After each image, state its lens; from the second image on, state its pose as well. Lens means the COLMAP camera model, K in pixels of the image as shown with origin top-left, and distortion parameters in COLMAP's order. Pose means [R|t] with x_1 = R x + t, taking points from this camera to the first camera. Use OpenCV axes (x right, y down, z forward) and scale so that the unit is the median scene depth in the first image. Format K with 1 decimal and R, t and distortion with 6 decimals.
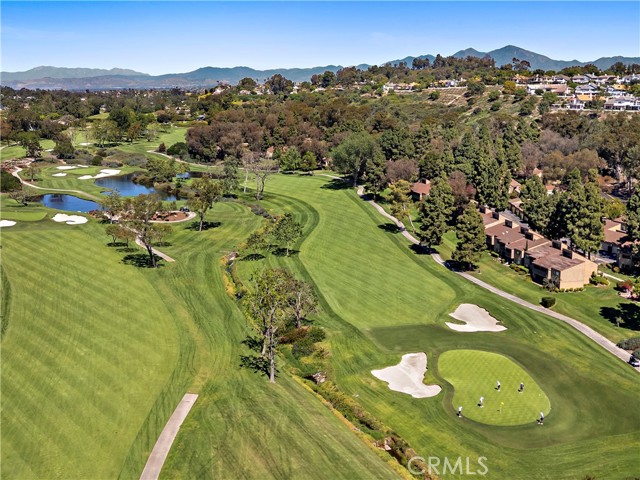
lens RADIAL K [[772.8, 0, 320.0], [0, 772.8, 240.0], [0, 0, 1]] dist [0.100689, -0.023847]
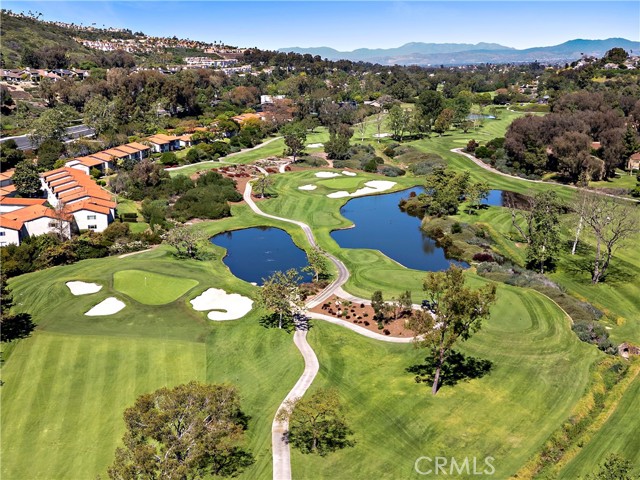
lens RADIAL K [[772.8, 0, 320.0], [0, 772.8, 240.0], [0, 0, 1]] dist [0.100689, -0.023847]
pose [[0.901749, 0.098616, -0.420861, -0.020182], [-0.085508, 0.995084, 0.049955, -0.060989], [0.423718, -0.009060, 0.905749, 0.313470]]
